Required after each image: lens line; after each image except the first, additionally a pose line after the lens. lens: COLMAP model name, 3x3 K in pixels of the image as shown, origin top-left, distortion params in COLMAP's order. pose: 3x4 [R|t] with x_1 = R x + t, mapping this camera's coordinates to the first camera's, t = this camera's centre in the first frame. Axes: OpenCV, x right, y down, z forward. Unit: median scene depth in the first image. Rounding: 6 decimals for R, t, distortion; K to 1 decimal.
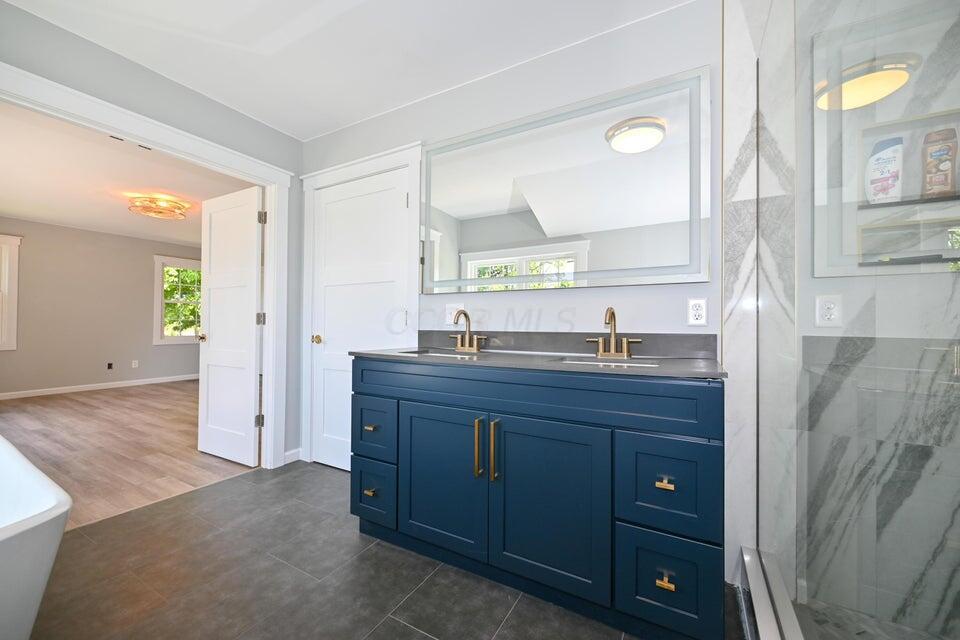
lens RADIAL K [[377.5, 0, 478.8], [0, 377.5, 320.8], [0, 0, 1]] dist [0.000899, -0.000133]
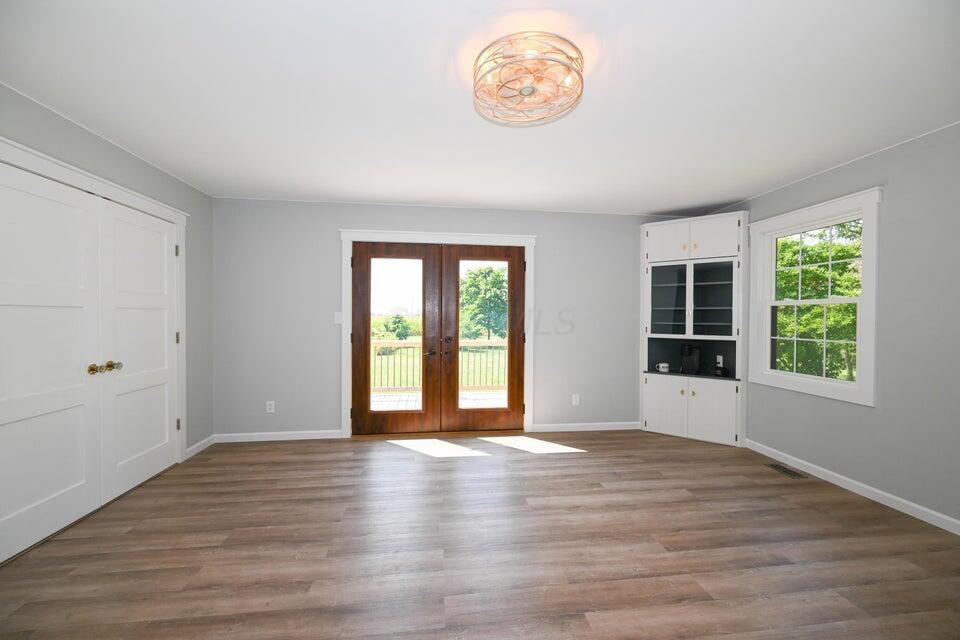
lens RADIAL K [[377.5, 0, 478.8], [0, 377.5, 320.8], [0, 0, 1]] dist [0.000899, -0.000133]
pose [[-0.798336, -0.003796, -0.602200, -0.423582], [-0.004904, 0.999988, 0.000198, -0.035702], [0.602192, 0.003111, -0.798345, 0.970621]]
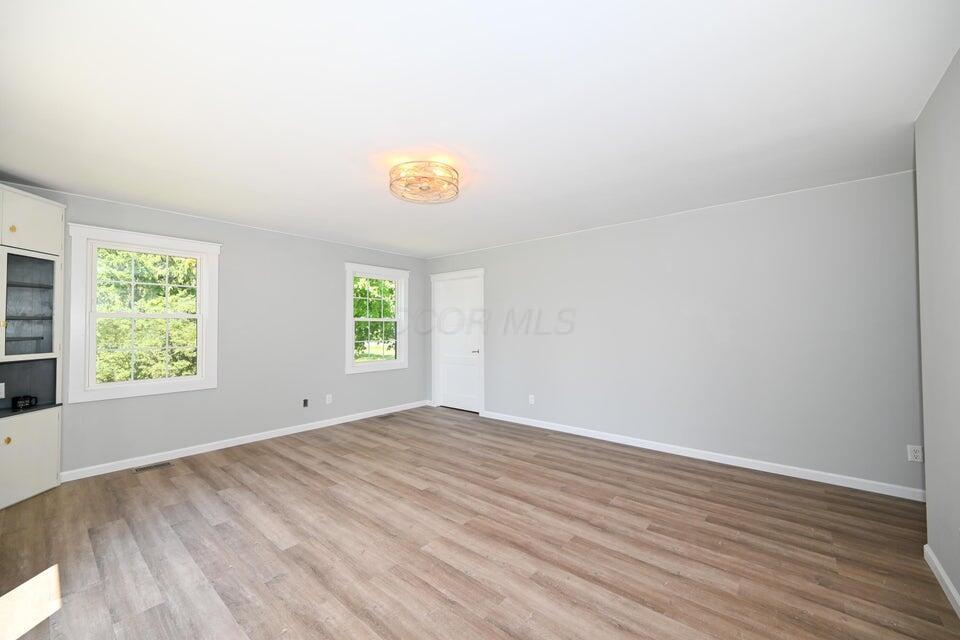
lens RADIAL K [[377.5, 0, 478.8], [0, 377.5, 320.8], [0, 0, 1]] dist [0.000899, -0.000133]
pose [[0.982124, -0.015389, -0.187605, -0.481395], [0.013784, 0.999856, -0.009856, -0.042069], [0.187730, 0.007094, 0.982195, 0.294908]]
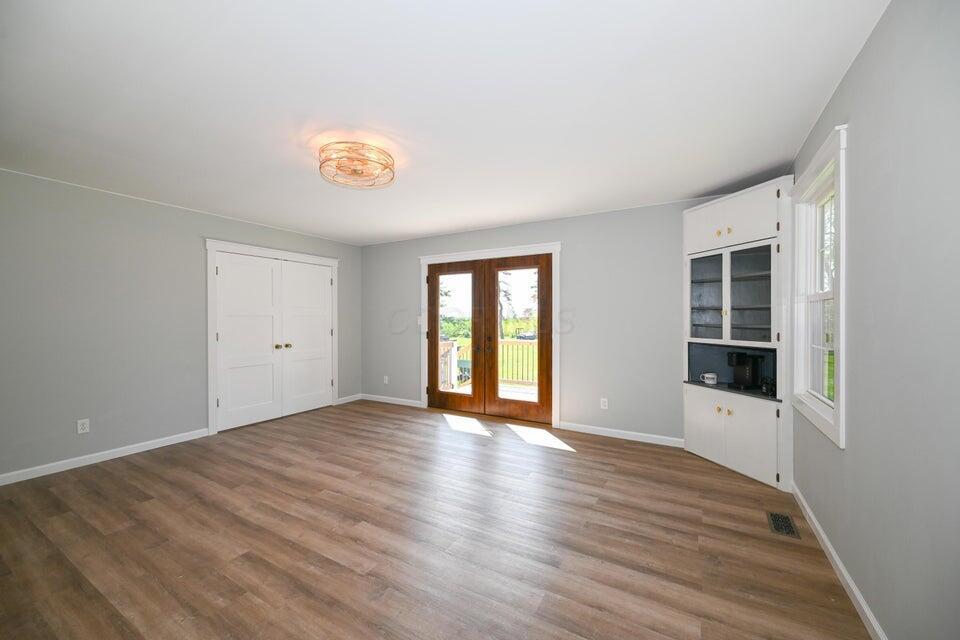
lens RADIAL K [[369.5, 0, 484.3], [0, 369.5, 320.3], [0, 0, 1]] dist [-0.002342, -0.000007]
pose [[-0.999980, -0.004622, -0.004243, -0.790718], [-0.004598, 0.999974, -0.005557, -0.036050], [0.004269, -0.005537, -0.999976, 1.201432]]
